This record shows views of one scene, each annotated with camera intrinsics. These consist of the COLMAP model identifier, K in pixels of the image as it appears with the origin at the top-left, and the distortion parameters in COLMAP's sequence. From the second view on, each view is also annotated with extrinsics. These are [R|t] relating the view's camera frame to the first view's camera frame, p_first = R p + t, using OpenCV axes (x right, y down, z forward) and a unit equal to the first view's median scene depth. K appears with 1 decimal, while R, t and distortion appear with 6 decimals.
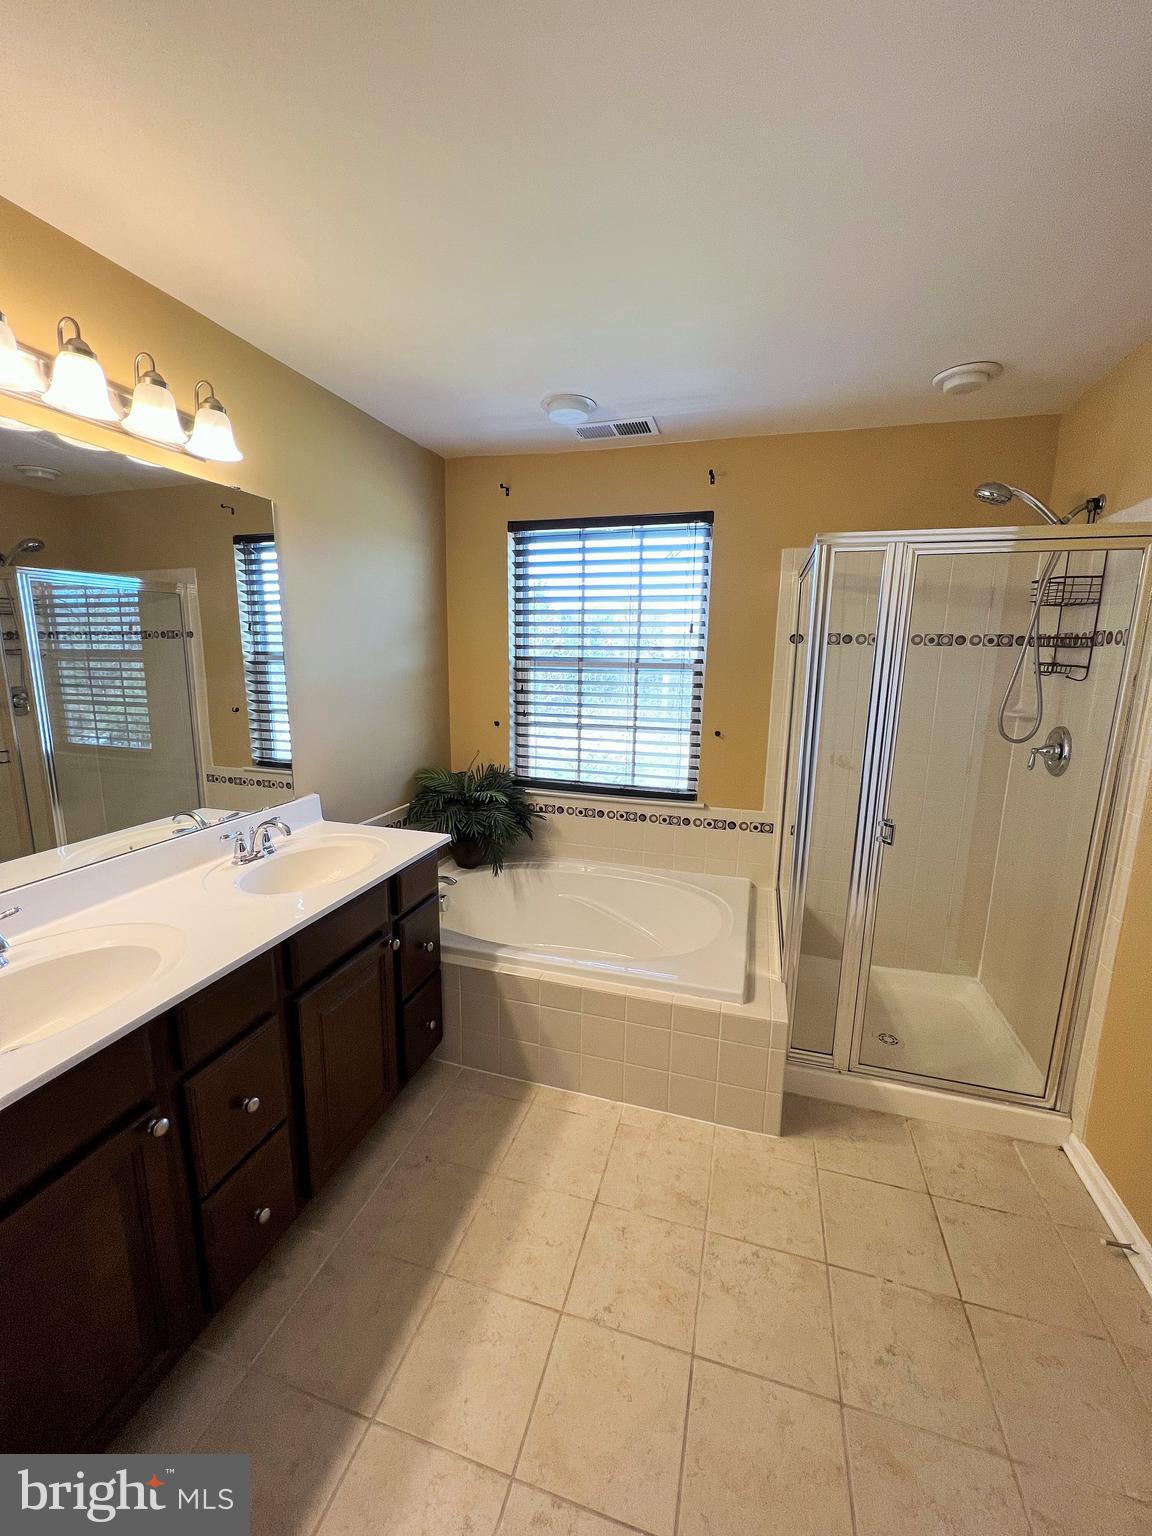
lens RADIAL K [[612.8, 0, 578.7], [0, 612.8, 766.0], [0, 0, 1]] dist [-0.000572, -0.000356]
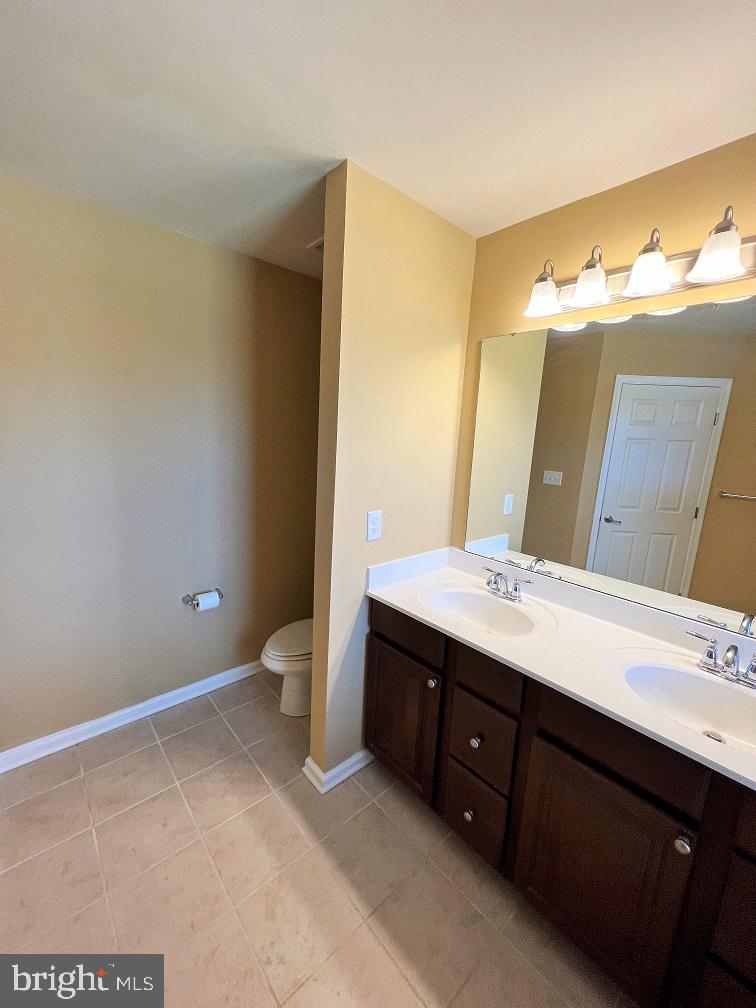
lens RADIAL K [[402.2, 0, 380.4], [0, 402.2, 505.9], [0, 0, 1]] dist [-0.000572, -0.000356]
pose [[-0.516445, 0.118187, -0.848125, 0.358046], [-0.214405, 0.941036, 0.261690, -0.210149], [0.829044, 0.316991, -0.460654, 1.041286]]
